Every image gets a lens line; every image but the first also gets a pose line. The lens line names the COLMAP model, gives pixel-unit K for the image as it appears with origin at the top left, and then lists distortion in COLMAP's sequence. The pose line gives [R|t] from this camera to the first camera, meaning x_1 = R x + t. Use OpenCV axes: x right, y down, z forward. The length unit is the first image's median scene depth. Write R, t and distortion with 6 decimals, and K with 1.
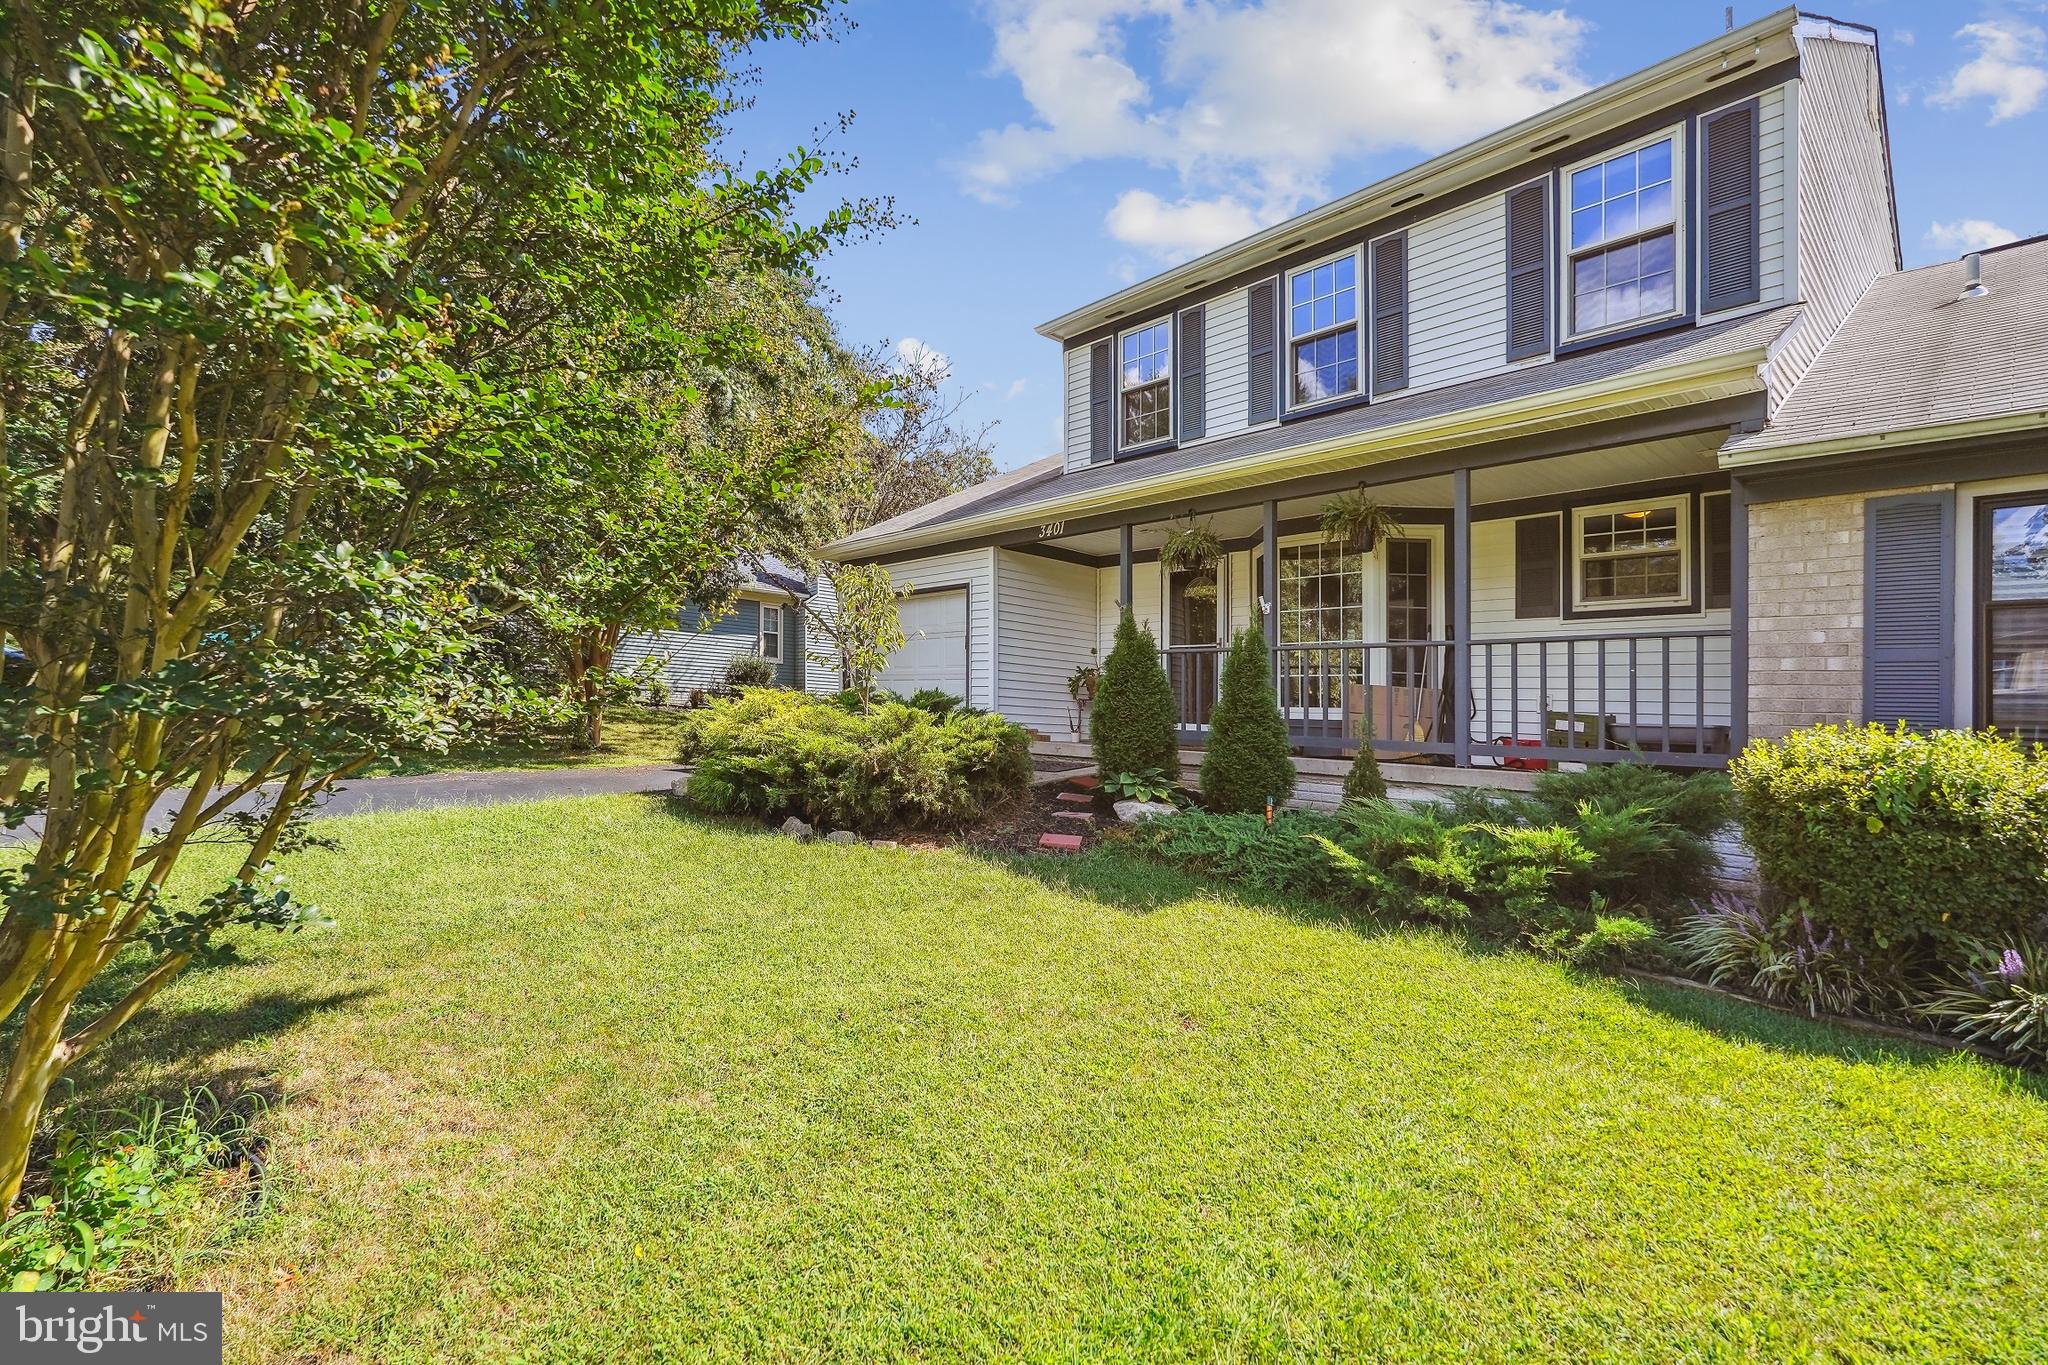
lens RADIAL K [[929.6, 0, 1017.5], [0, 929.6, 748.7], [0, 0, 1]] dist [0.000925, 0.000089]
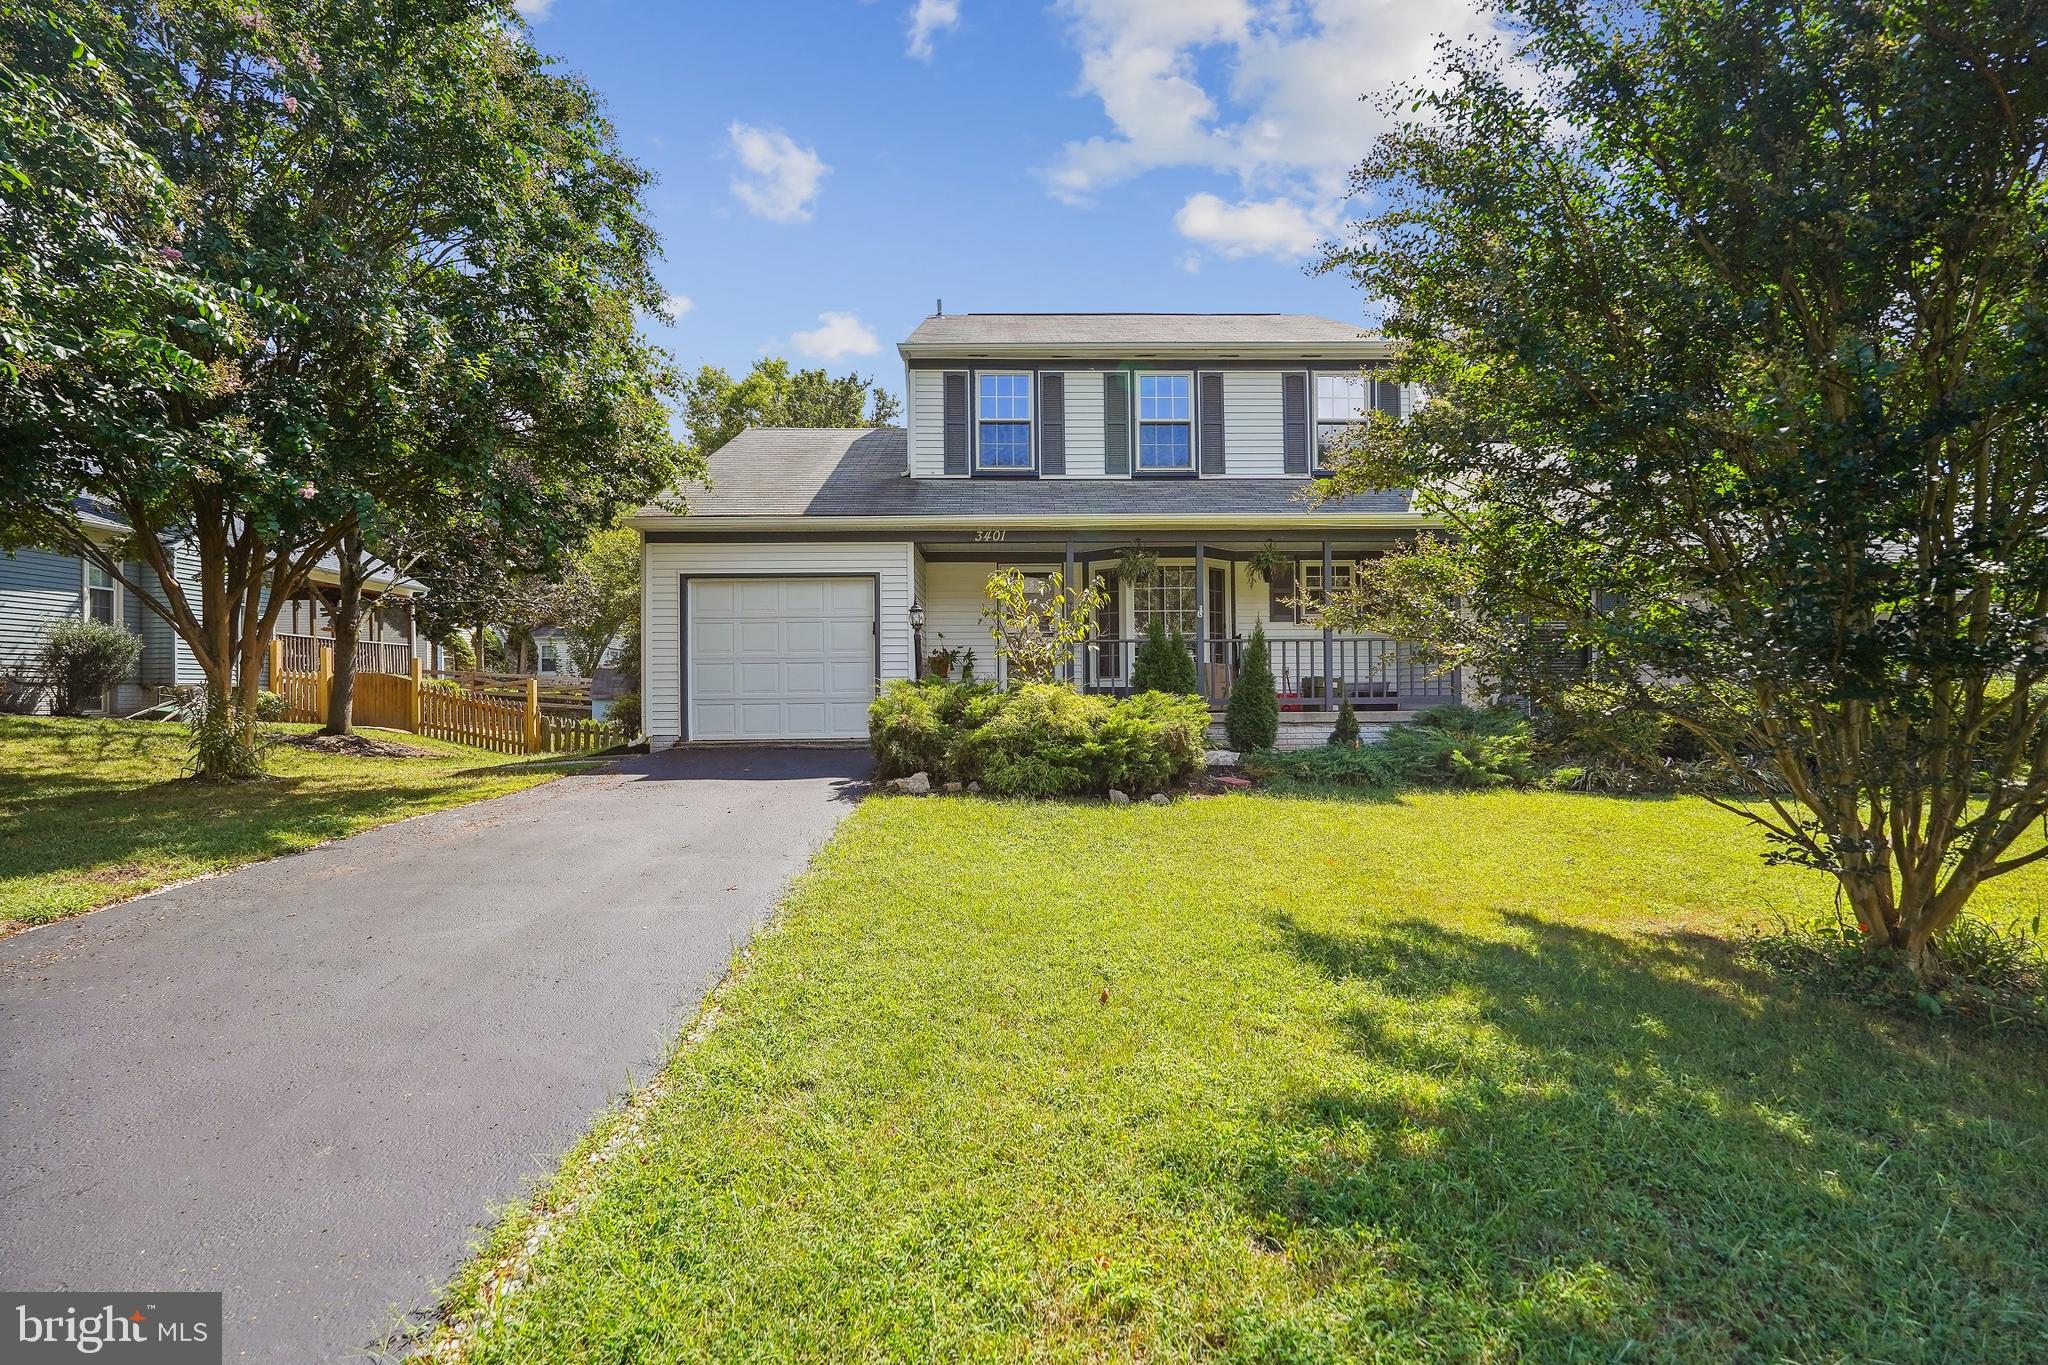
lens RADIAL K [[934.8, 0, 1022.3], [0, 934.8, 702.5], [0, 0, 1]] dist [0.000798, 0.000520]
pose [[0.645460, -0.058097, 0.761582, -0.964543], [0.064609, 0.997682, 0.021350, -0.056519], [-0.761057, 0.035424, 0.647717, 0.241799]]
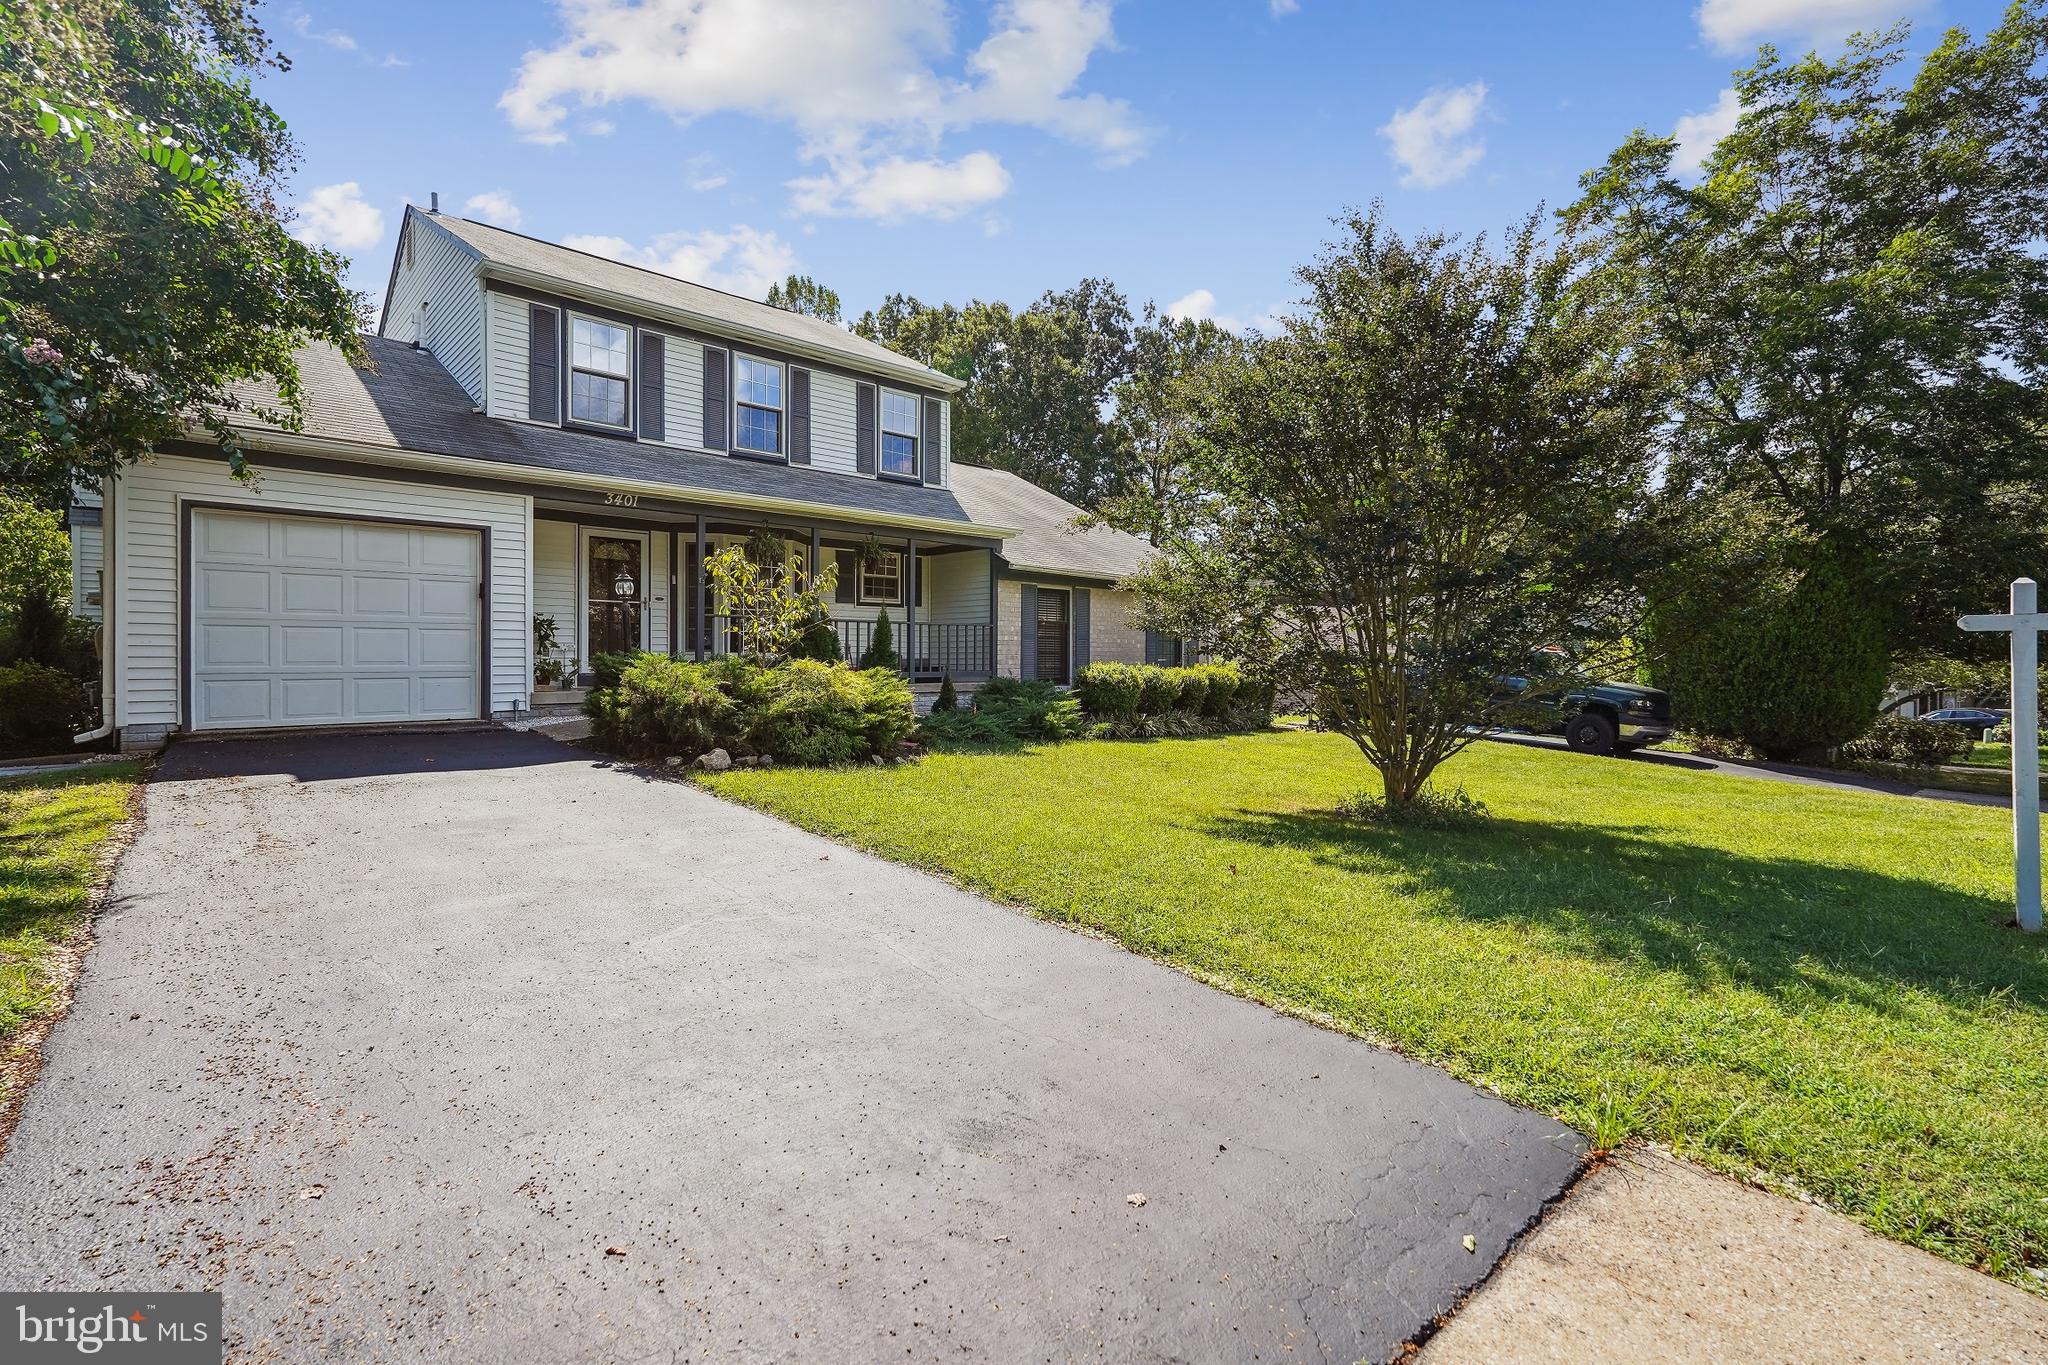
lens RADIAL K [[934.8, 0, 1022.3], [0, 934.8, 702.5], [0, 0, 1]] dist [0.000798, 0.000520]
pose [[-0.026053, -0.090721, 0.995536, -1.257476], [0.032343, 0.995276, 0.091543, -0.094667], [-0.999137, 0.034584, -0.022995, 0.632465]]
